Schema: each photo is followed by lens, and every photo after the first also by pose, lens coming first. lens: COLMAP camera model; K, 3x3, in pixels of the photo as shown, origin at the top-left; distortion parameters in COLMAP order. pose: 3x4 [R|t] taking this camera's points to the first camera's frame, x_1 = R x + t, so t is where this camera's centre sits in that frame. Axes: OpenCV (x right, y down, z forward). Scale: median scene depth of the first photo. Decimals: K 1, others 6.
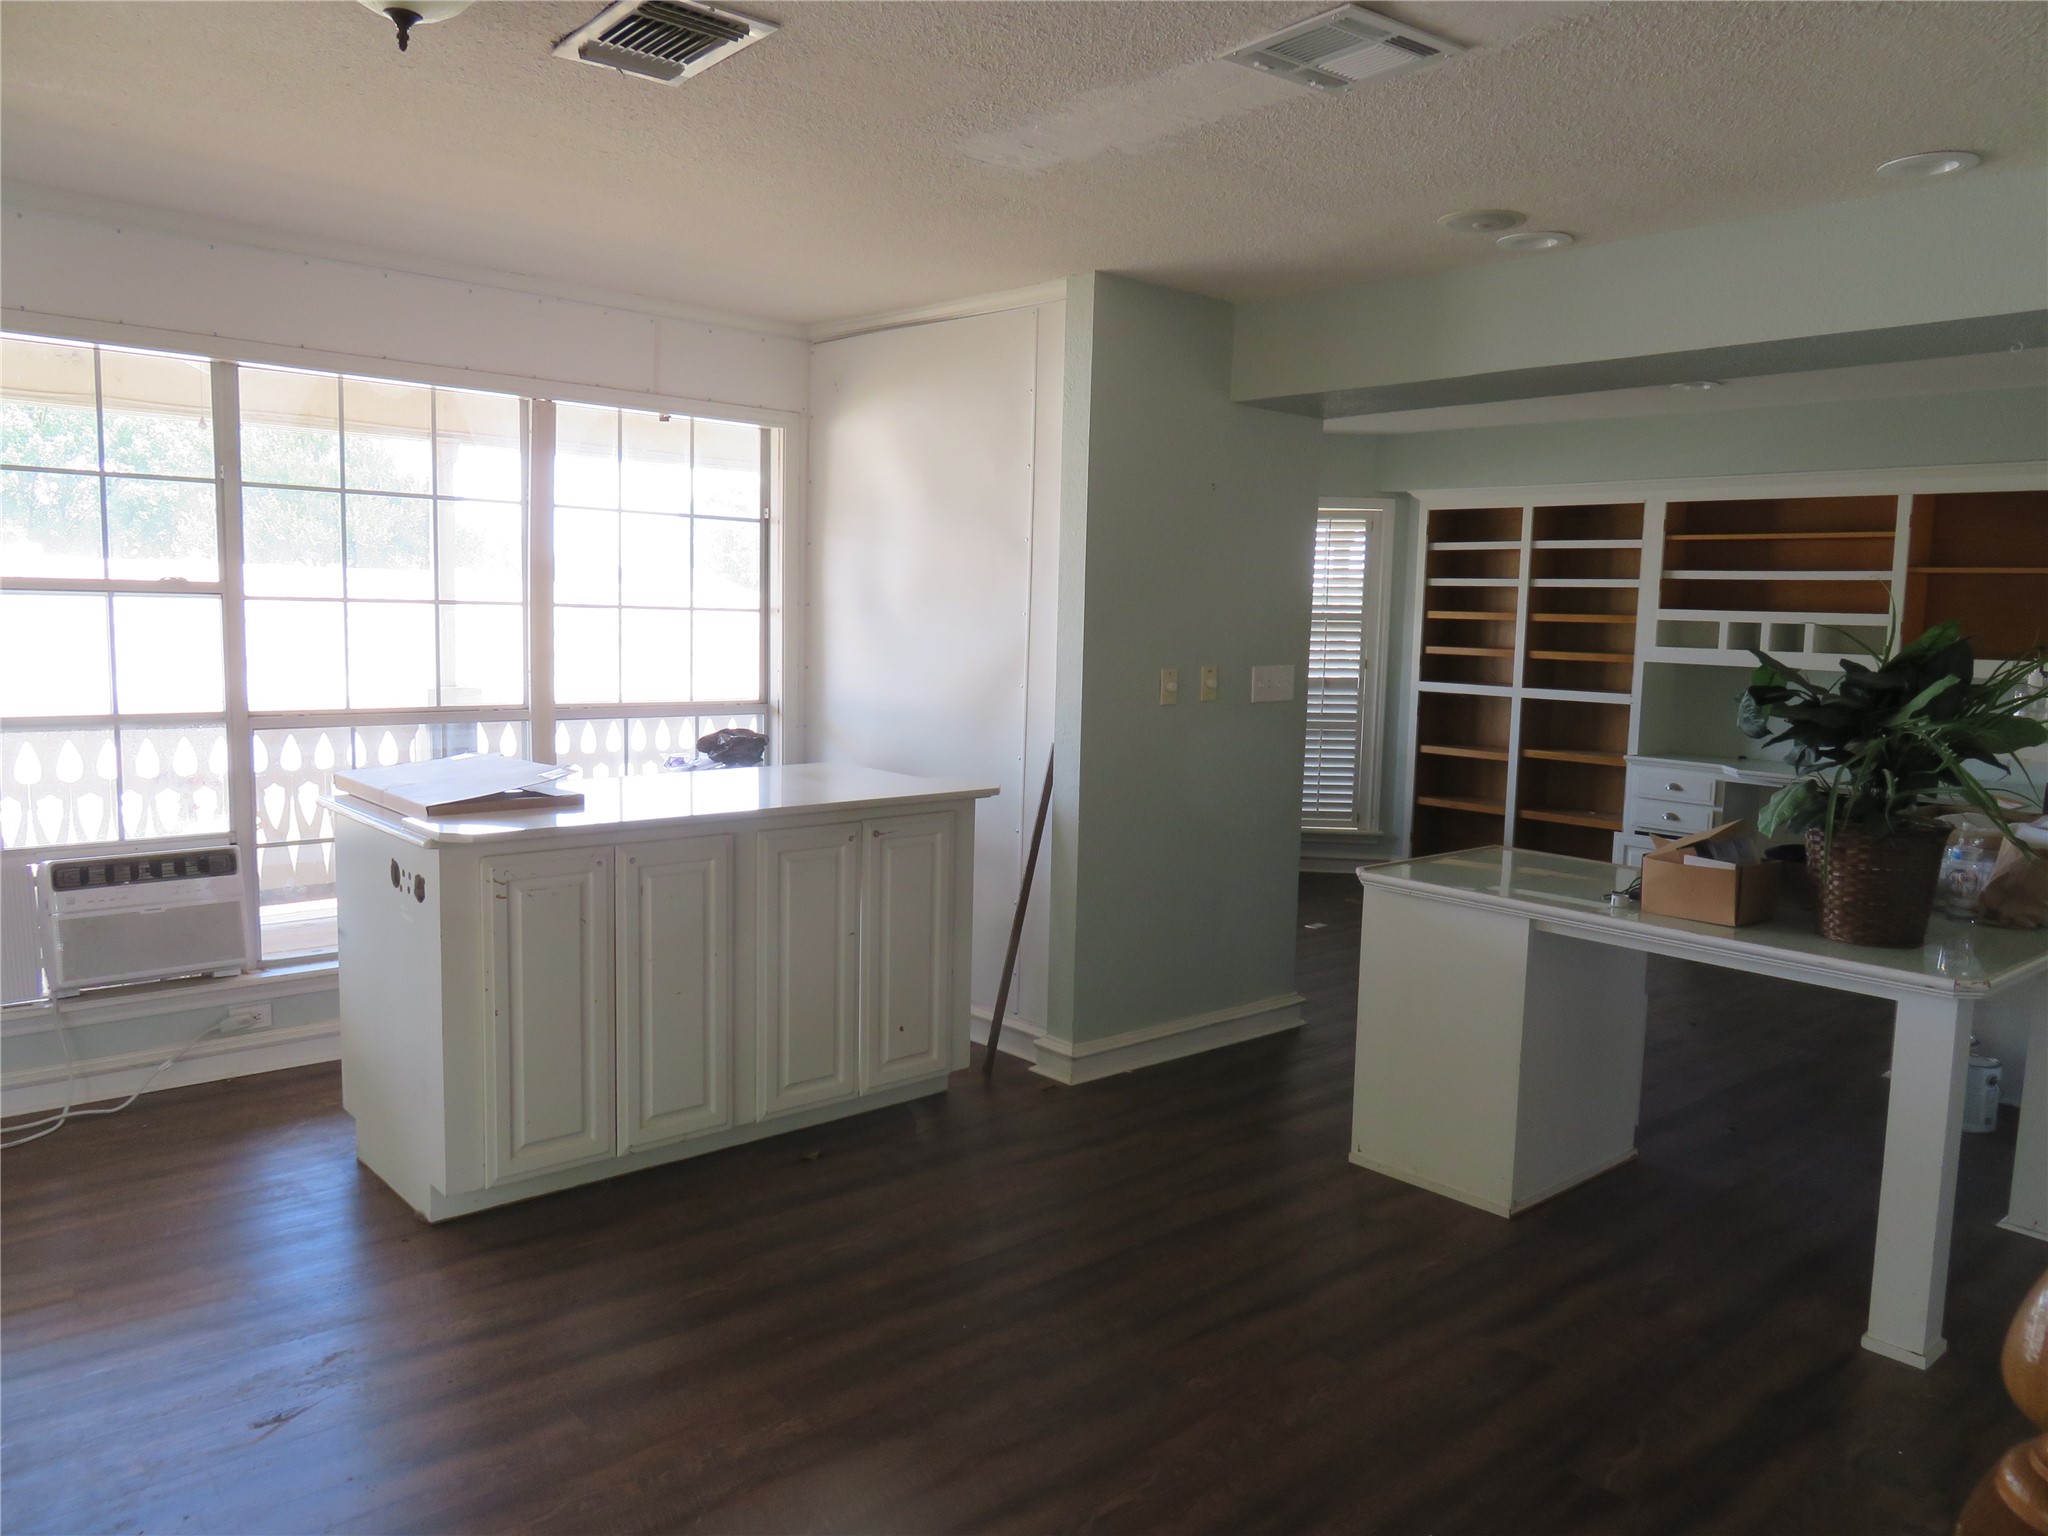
lens RADIAL K [[1420.5, 0, 978.4], [0, 1420.5, 768.3], [0, 0, 1]] dist [-0.028104, 0.002575]
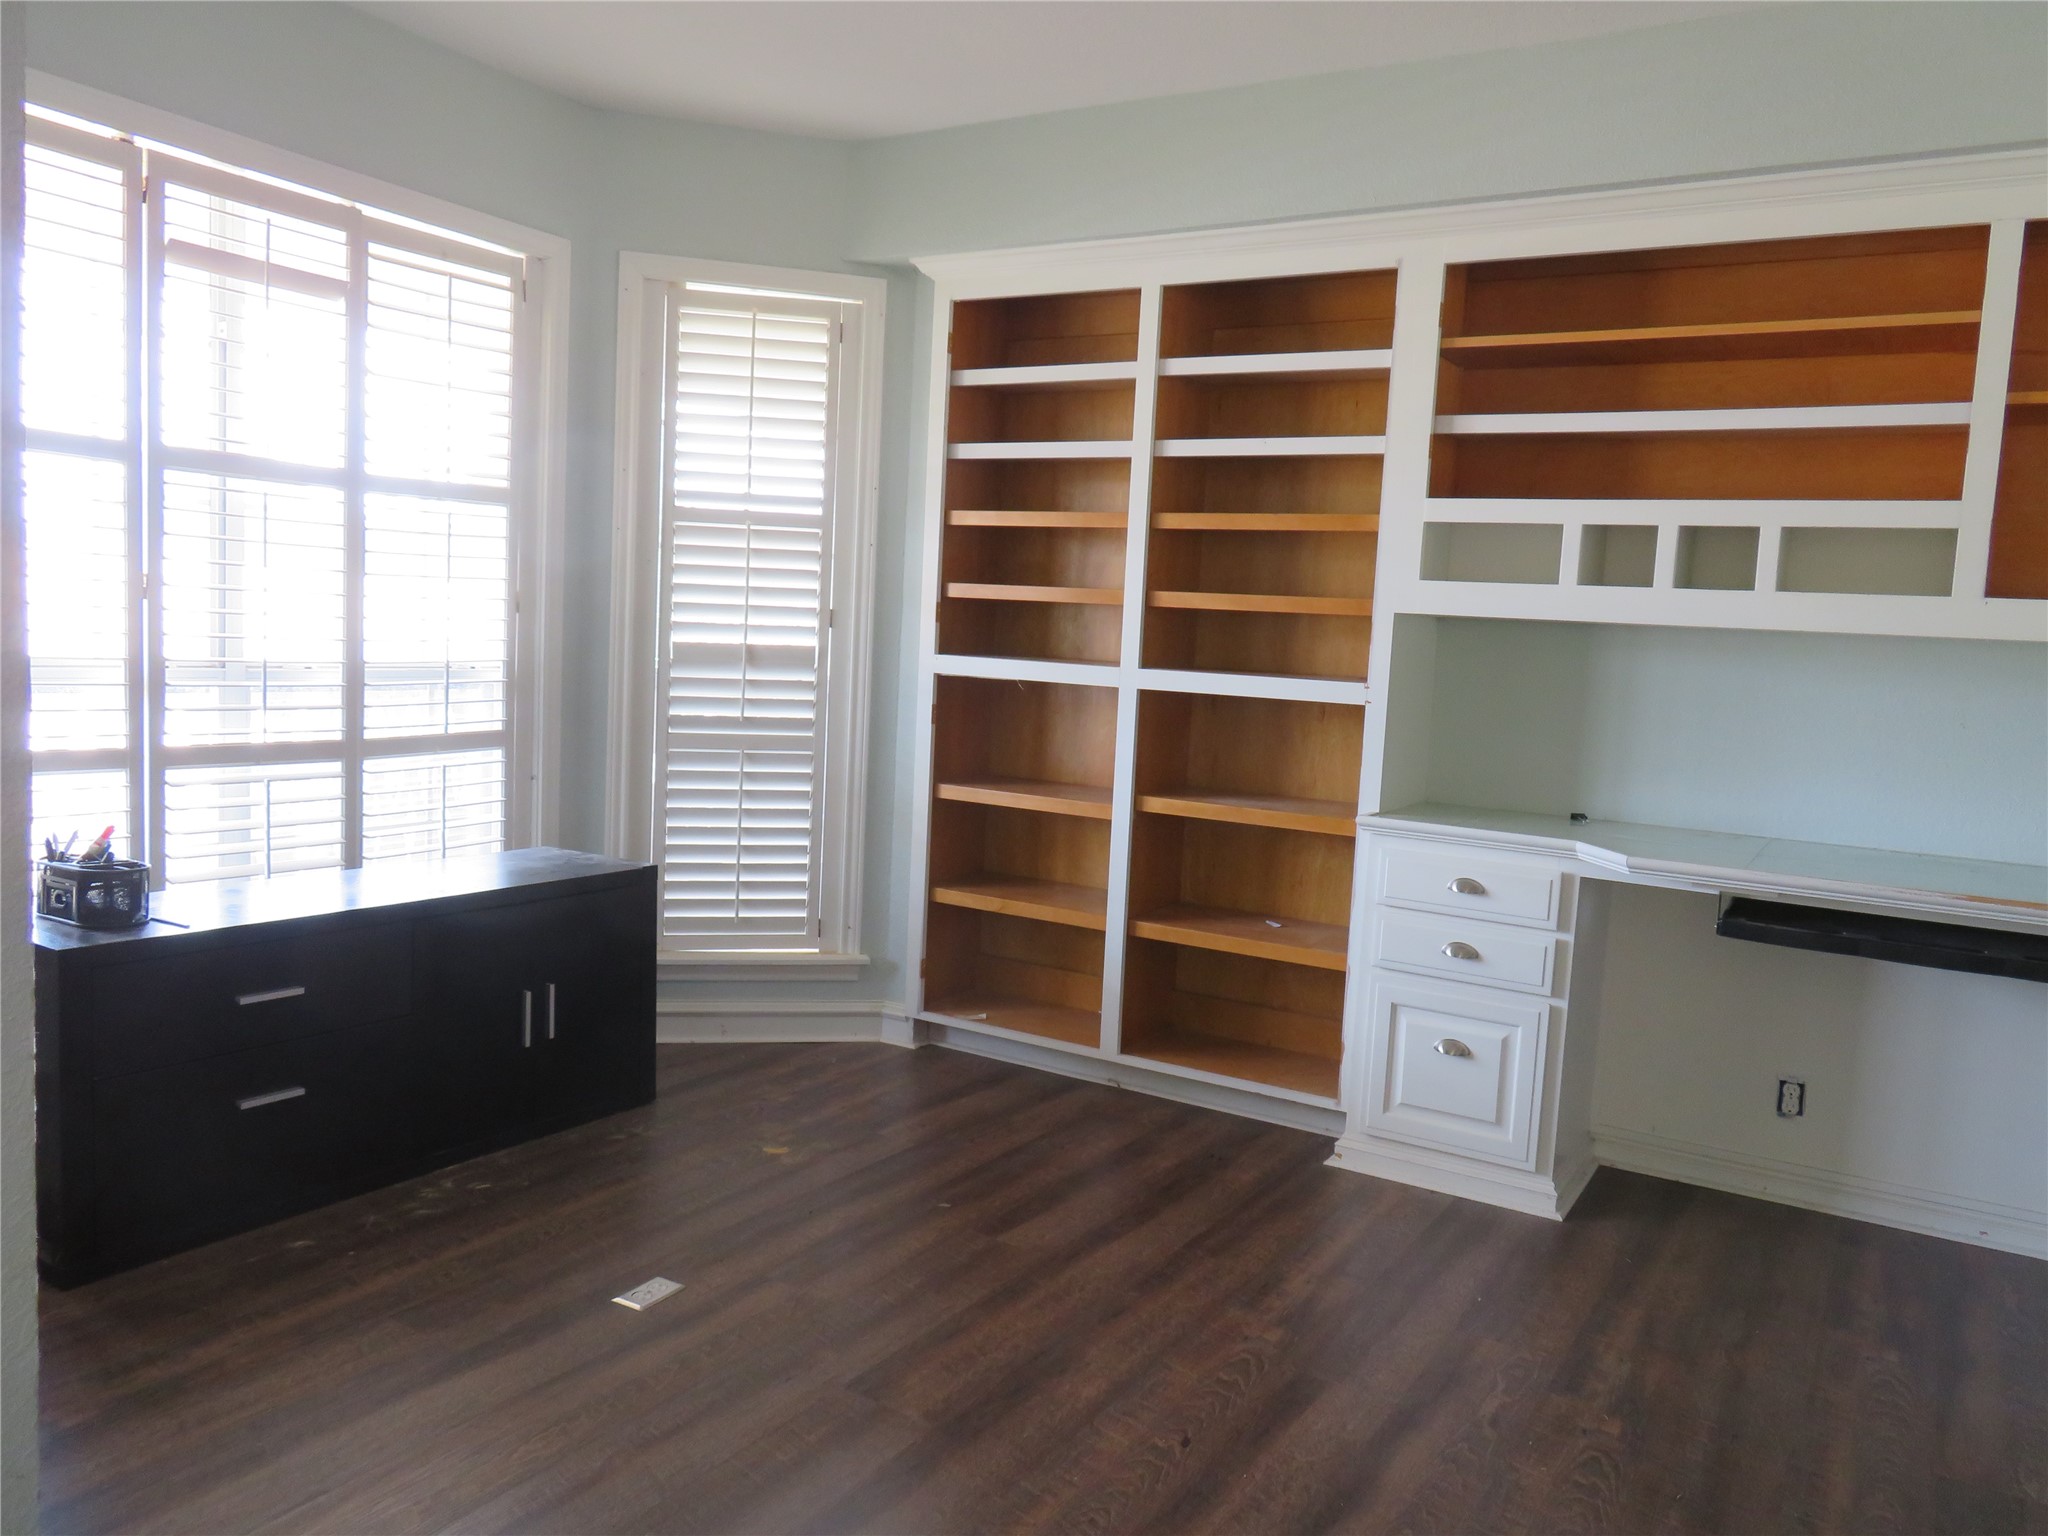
lens RADIAL K [[1420.5, 0, 978.4], [0, 1420.5, 768.3], [0, 0, 1]] dist [-0.028104, 0.002575]
pose [[0.951404, -0.007189, 0.307861, 0.181680], [0.006164, 0.999972, 0.004304, -0.024848], [-0.307883, -0.002197, 0.951422, 0.551481]]
